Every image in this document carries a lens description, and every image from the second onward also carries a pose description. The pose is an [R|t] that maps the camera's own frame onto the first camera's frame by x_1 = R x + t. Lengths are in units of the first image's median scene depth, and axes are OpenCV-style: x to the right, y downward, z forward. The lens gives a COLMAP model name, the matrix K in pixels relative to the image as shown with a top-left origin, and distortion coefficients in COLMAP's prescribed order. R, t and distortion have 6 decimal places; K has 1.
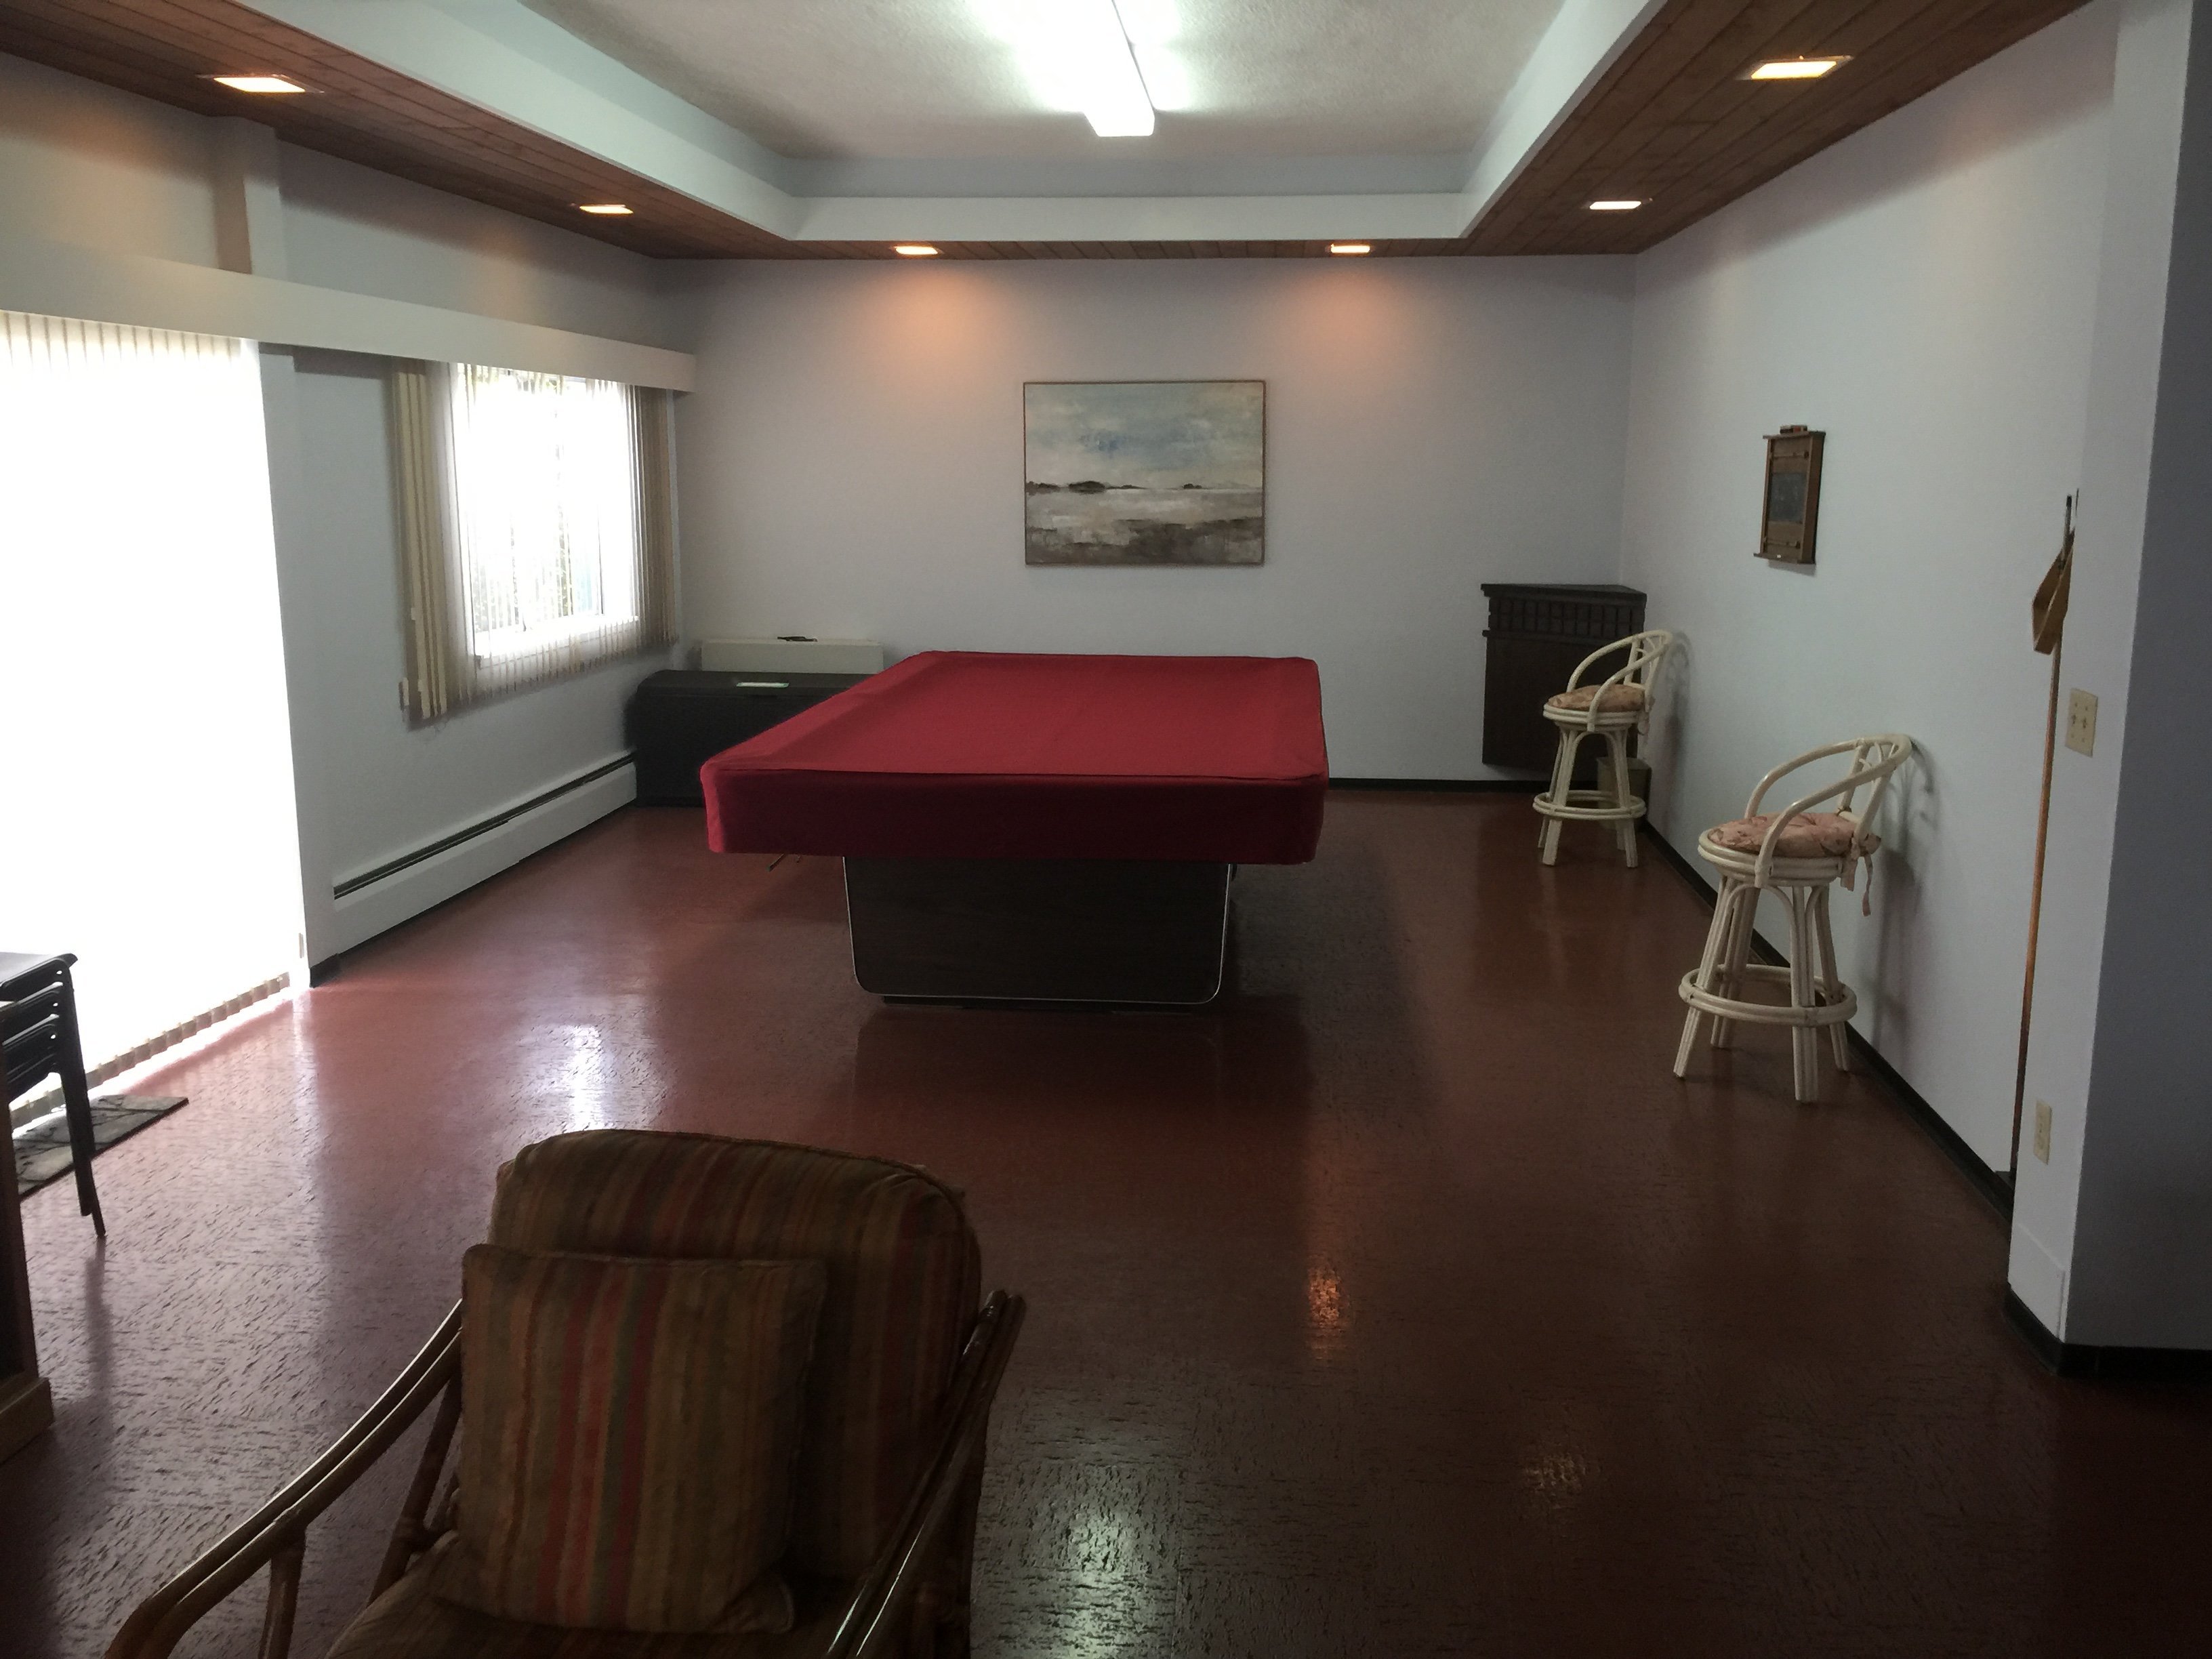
lens RADIAL K [[1924.9, 0, 1115.8], [0, 1924.9, 778.6], [0, 0, 1]] dist [0.066346, -0.100296]
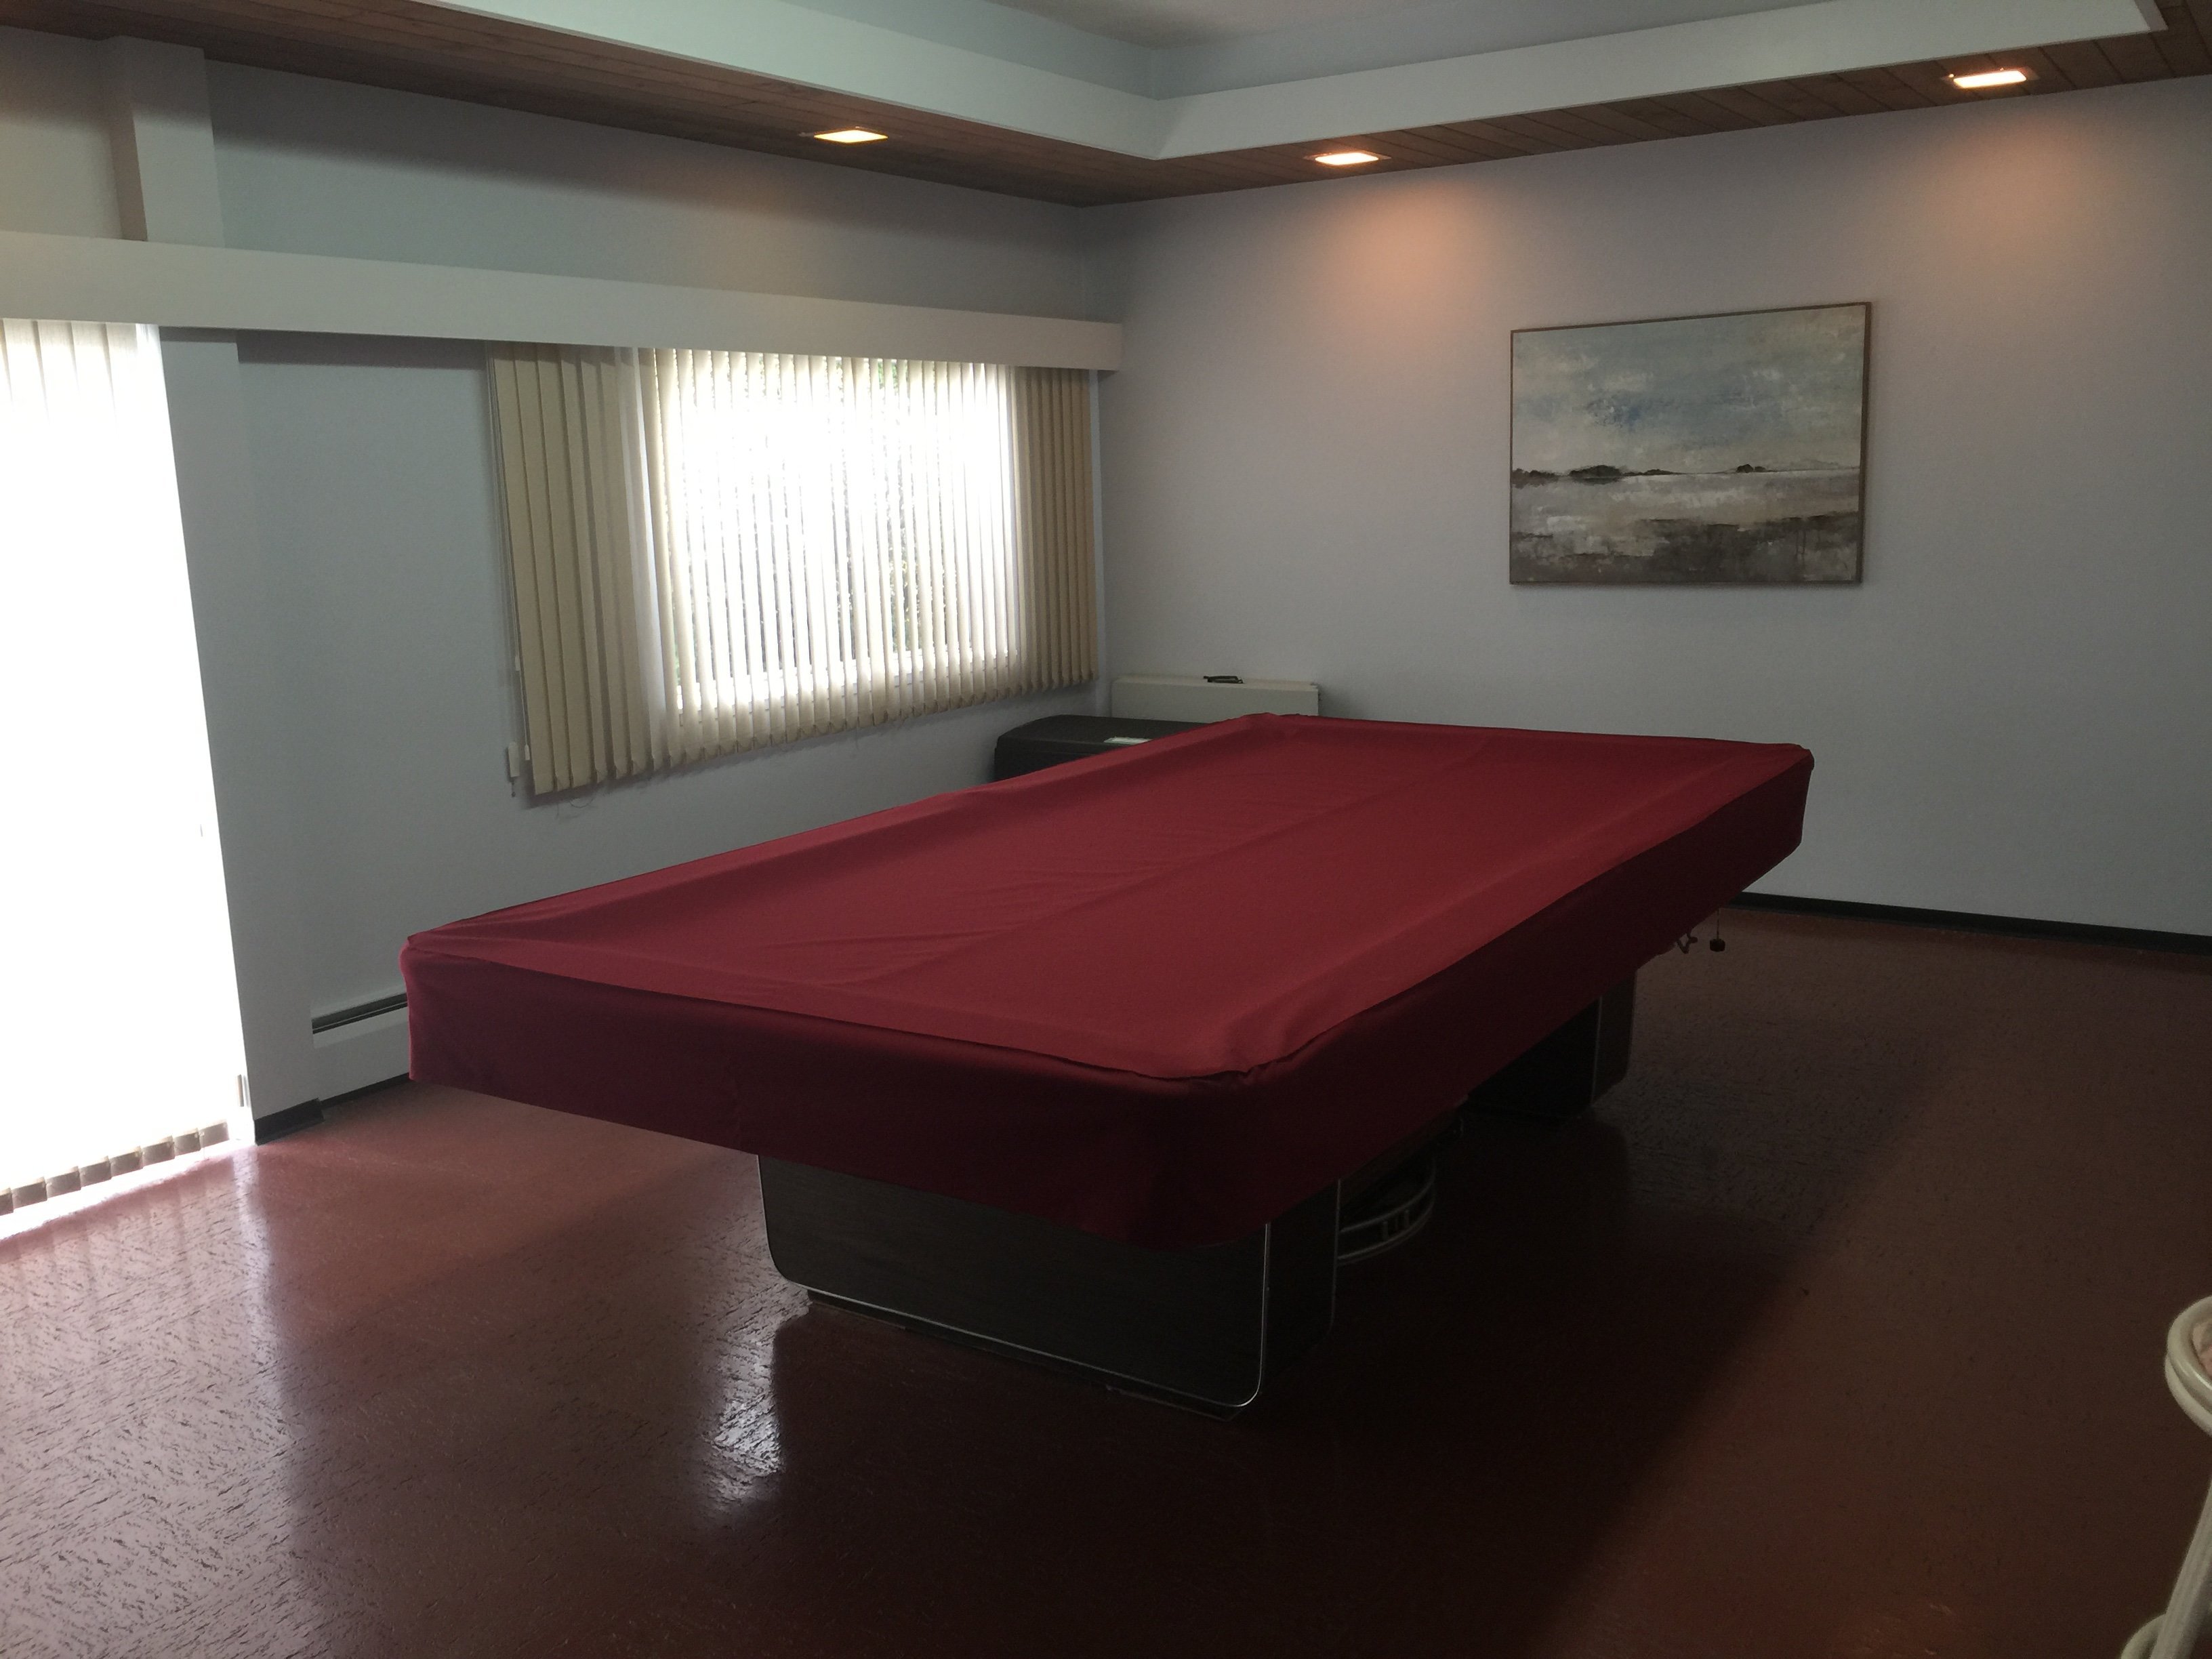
lens RADIAL K [[1886.6, 0, 1118.2], [0, 1886.6, 790.0], [0, 0, 1]] dist [0.064597, -0.072538]
pose [[0.880612, 0.052089, -0.470966, 0.164030], [-0.044926, 0.998640, 0.026448, -0.046761], [0.471703, -0.002132, 0.881755, 0.308005]]
